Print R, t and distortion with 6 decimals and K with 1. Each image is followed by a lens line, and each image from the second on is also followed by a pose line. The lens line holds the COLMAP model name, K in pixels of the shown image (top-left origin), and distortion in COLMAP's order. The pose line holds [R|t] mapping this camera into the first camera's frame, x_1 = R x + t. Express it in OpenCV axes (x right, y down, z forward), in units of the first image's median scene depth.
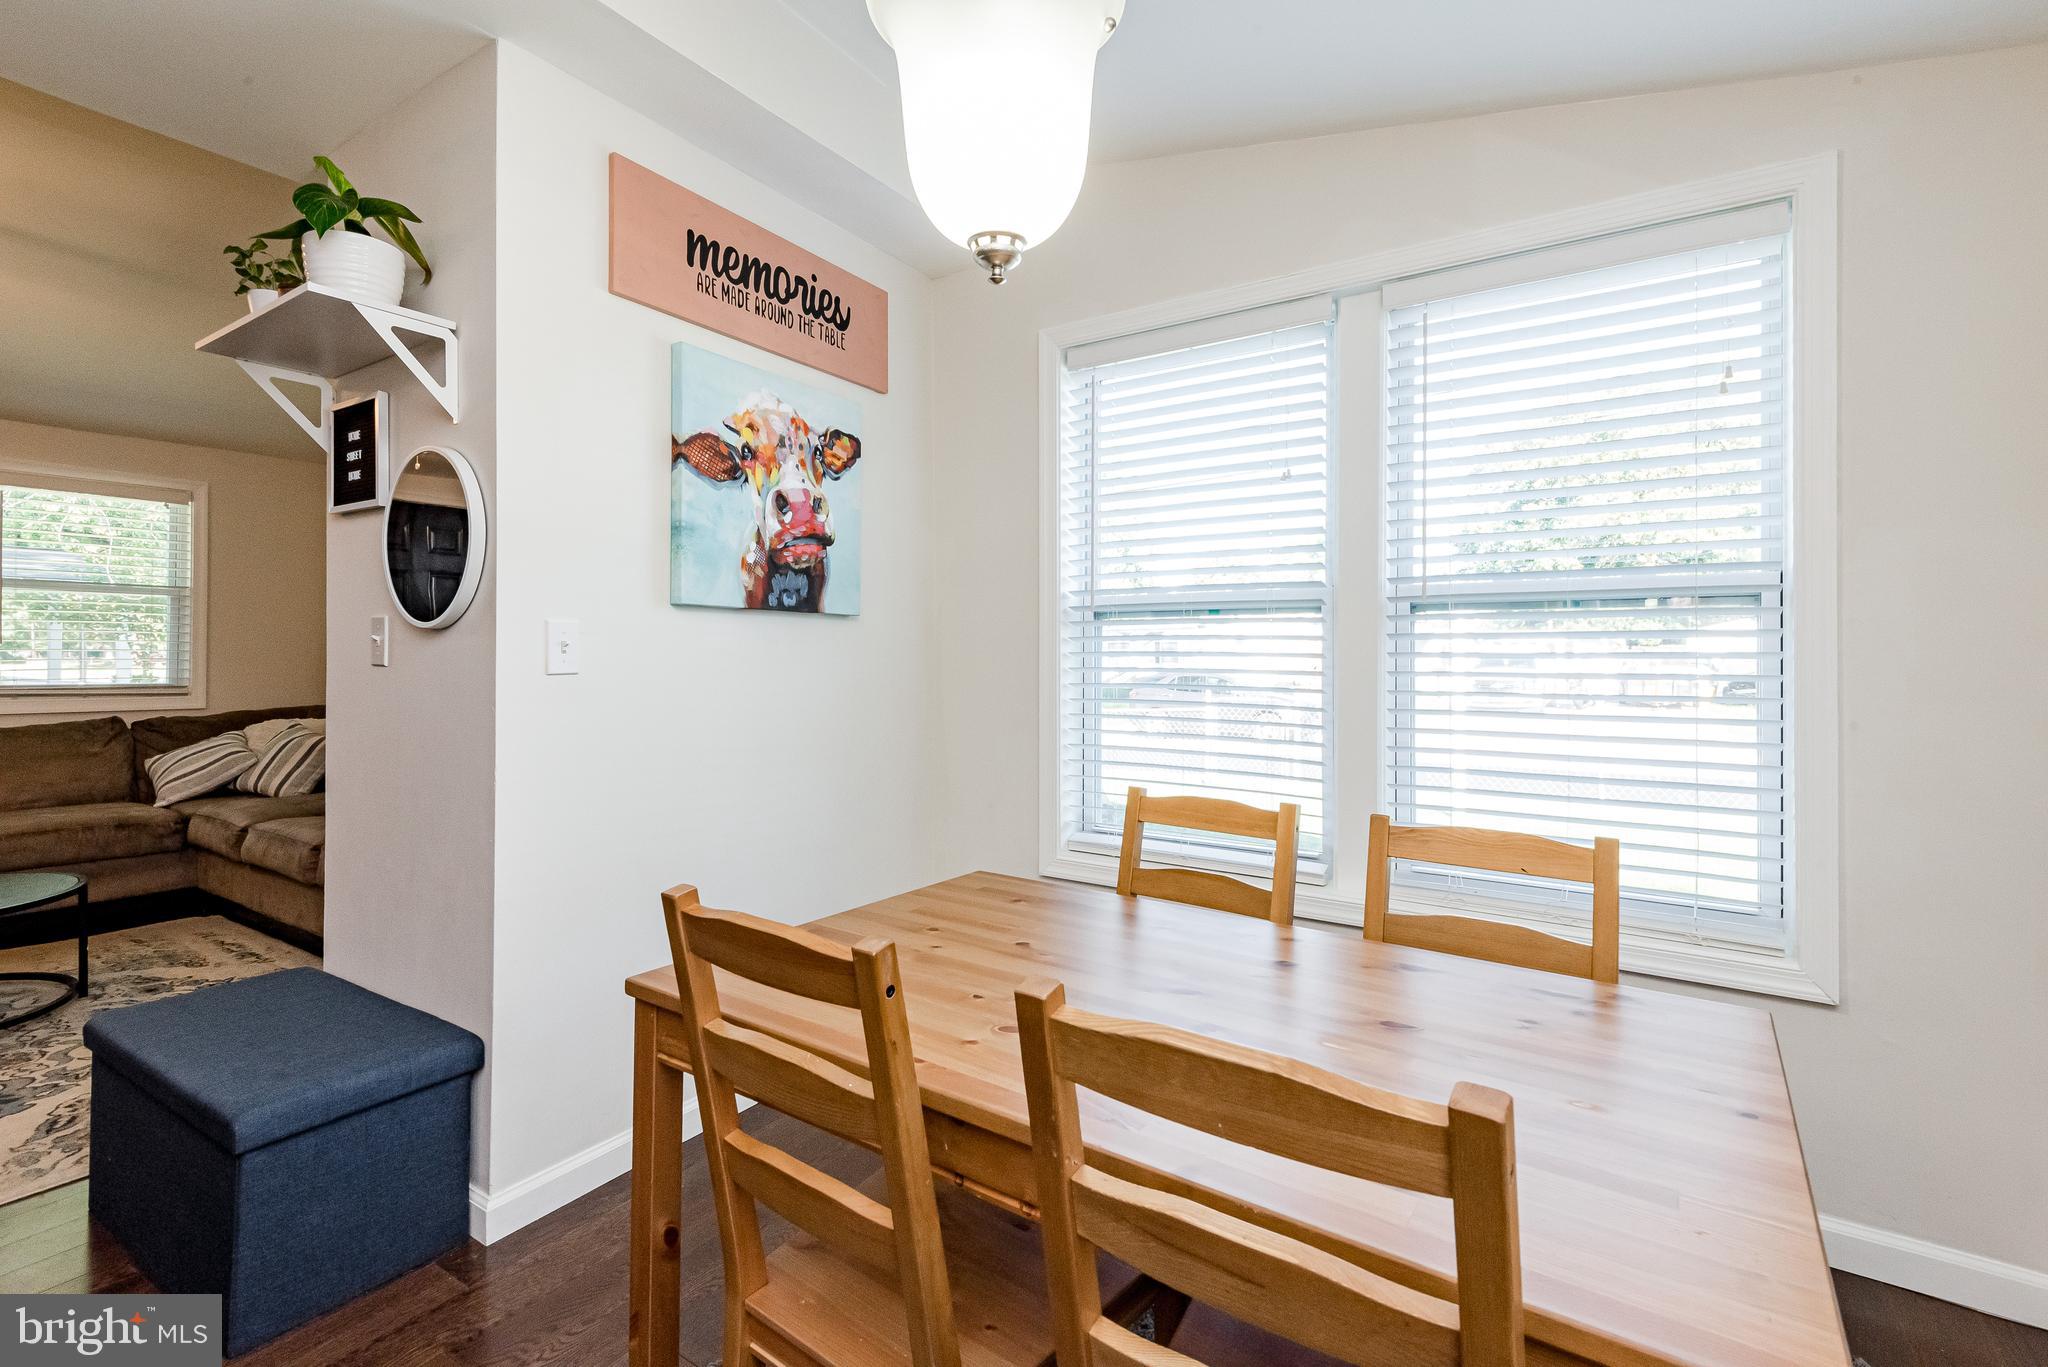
lens RADIAL K [[937.1, 0, 1054.9], [0, 937.1, 656.2], [0, 0, 1]] dist [-0.002639, -0.001122]
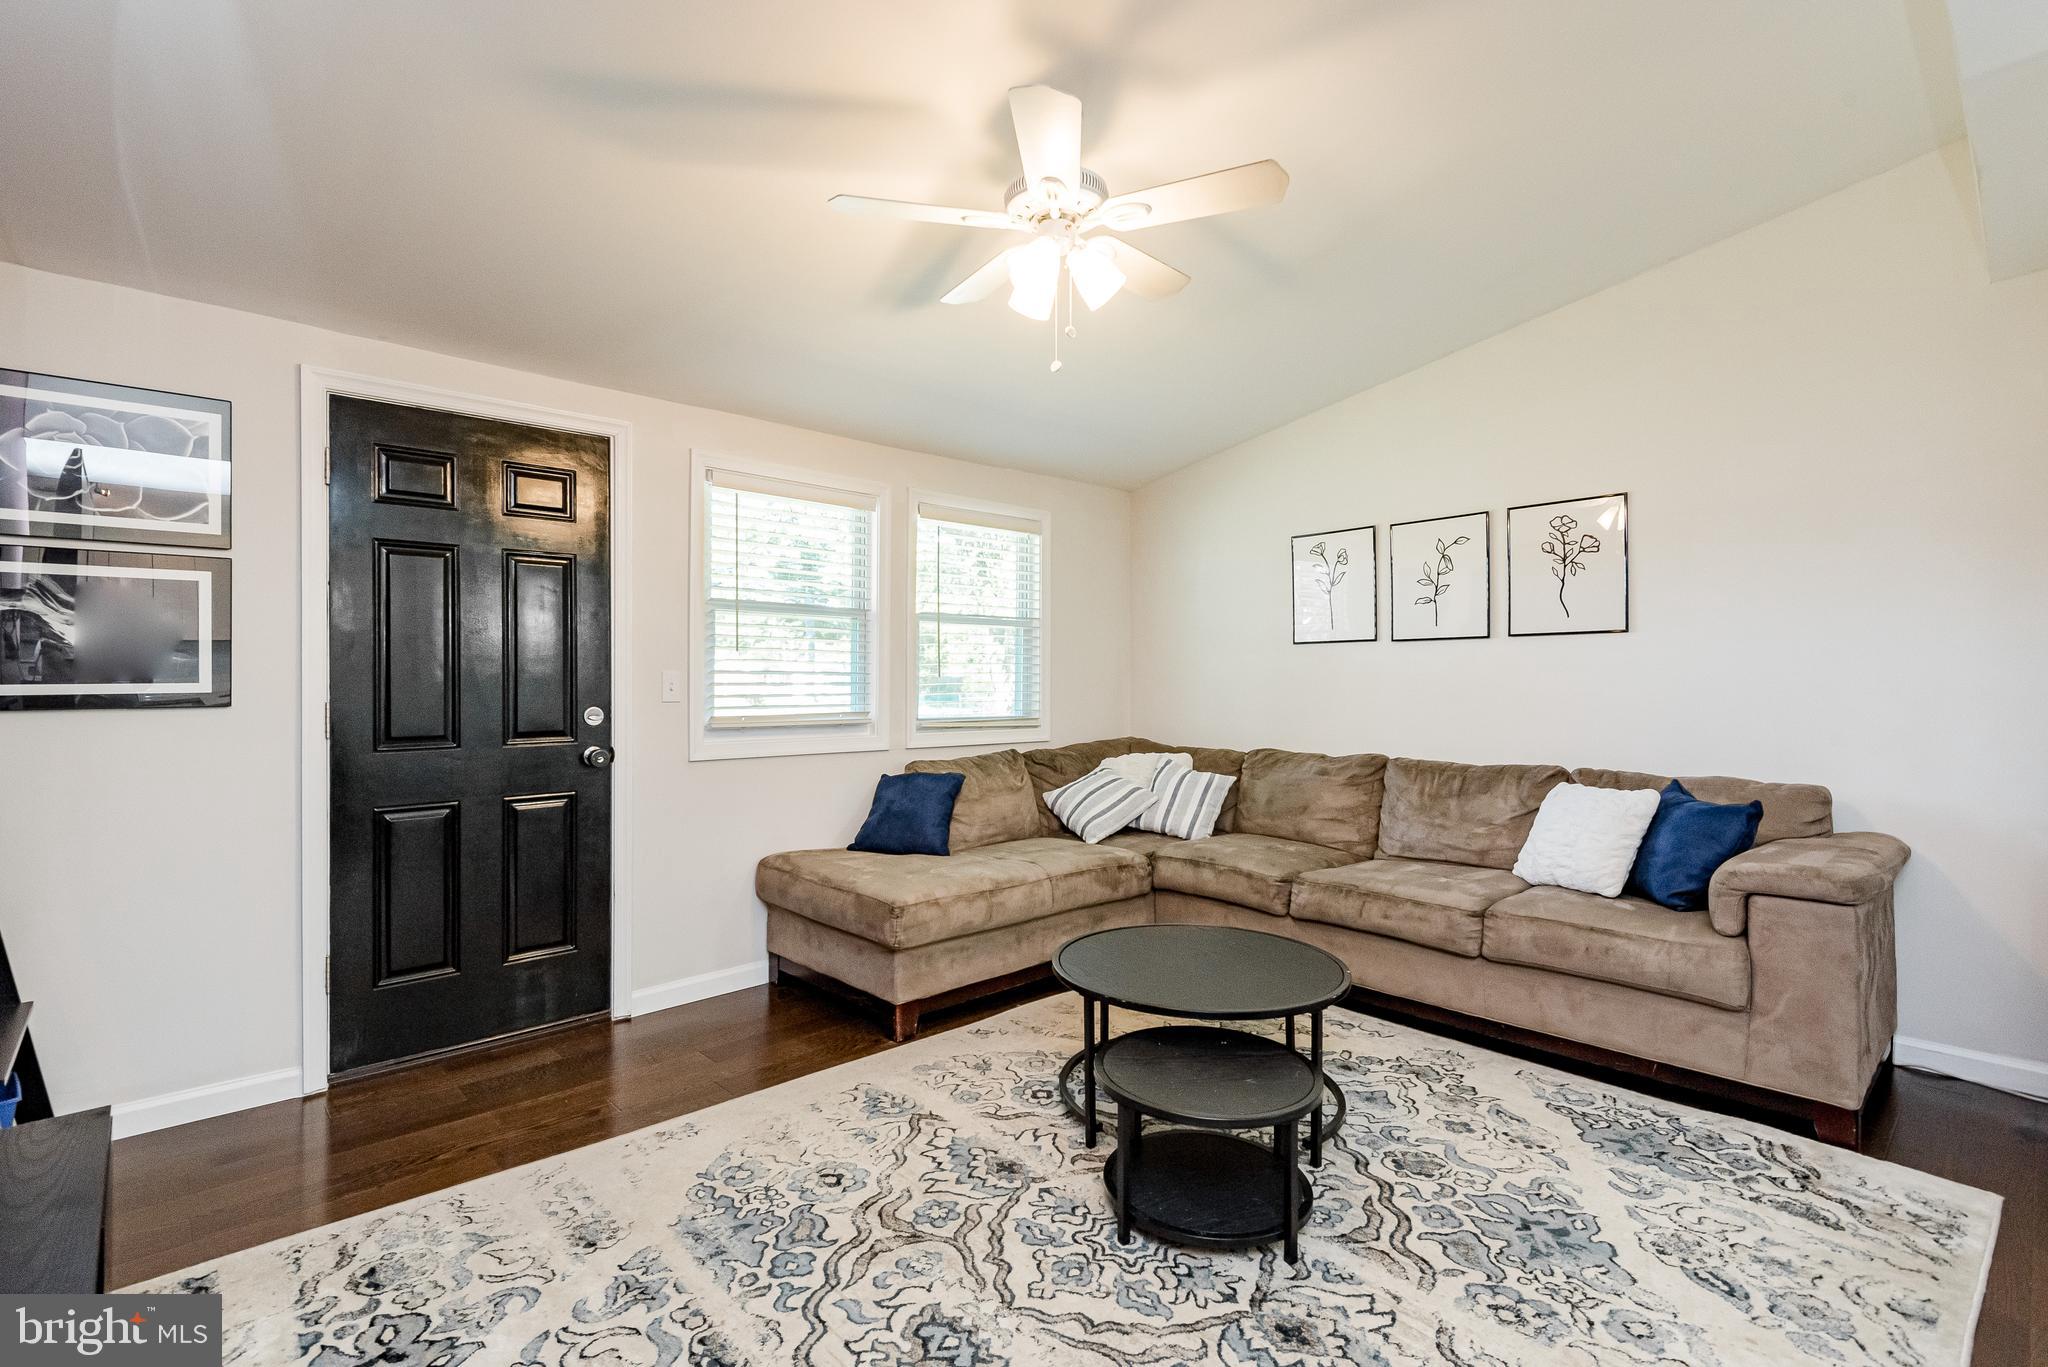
lens RADIAL K [[960.2, 0, 1013.7], [0, 960.2, 673.5], [0, 0, 1]] dist [0.002521, -0.001956]
pose [[0.959311, -0.005276, -0.282303, -0.728635], [0.004970, 0.999986, -0.001801, -0.015118], [0.282309, 0.000325, 0.959324, 0.019856]]
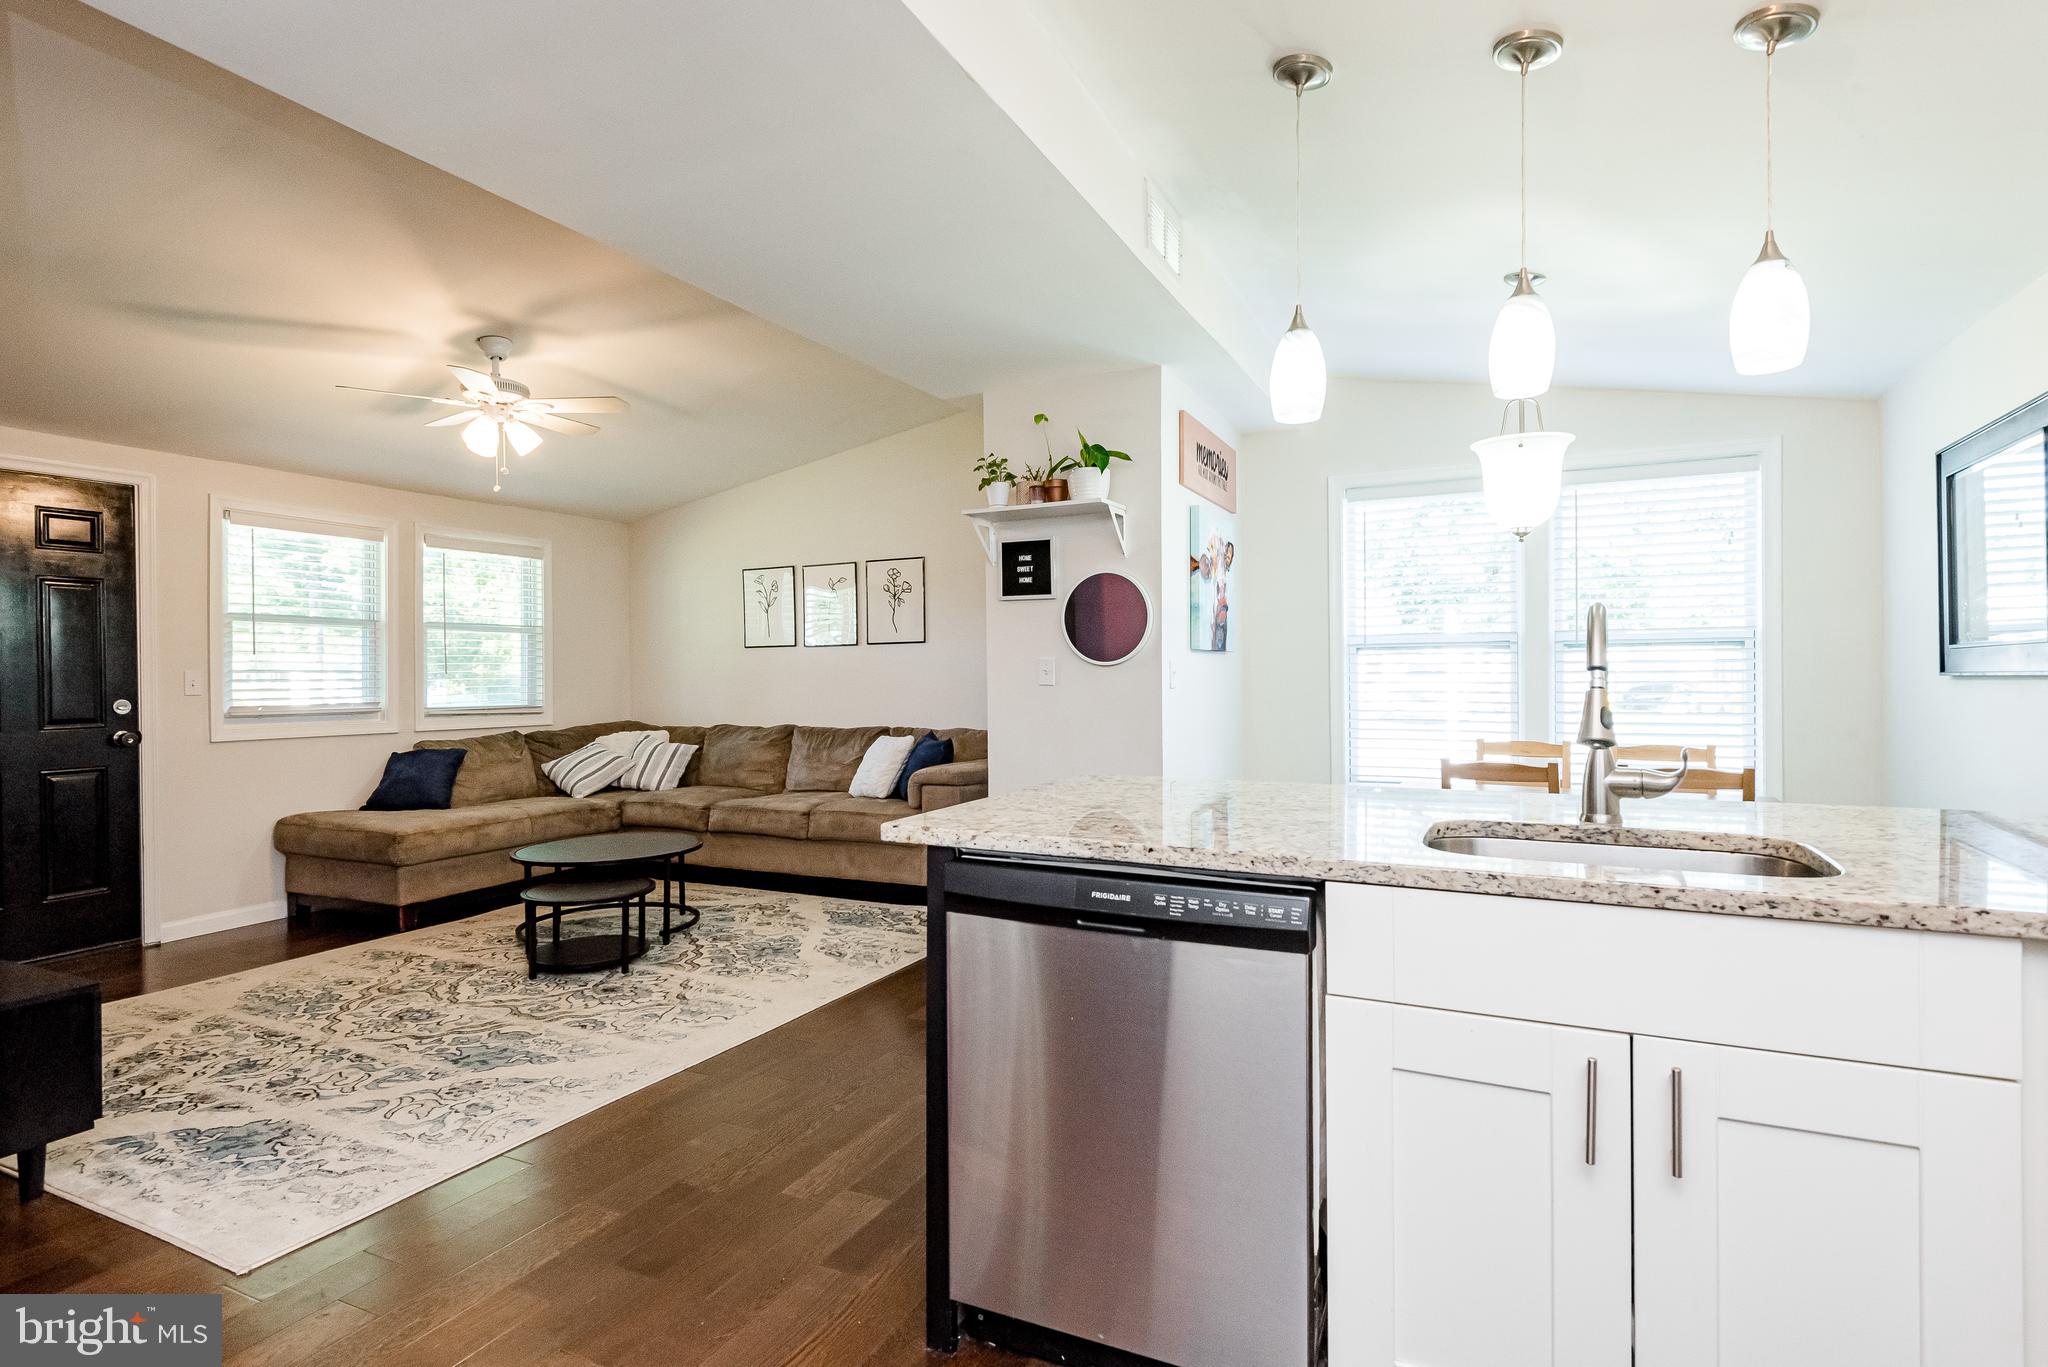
lens RADIAL K [[1038.6, 0, 1059.6], [0, 1038.6, 676.5], [0, 0, 1]] dist [-0.004108, -0.005803]
pose [[0.991980, -0.012873, 0.125738, -0.462787], [0.011800, 0.999887, 0.009273, -0.013305], [-0.125844, -0.007715, 0.992020, -0.481245]]
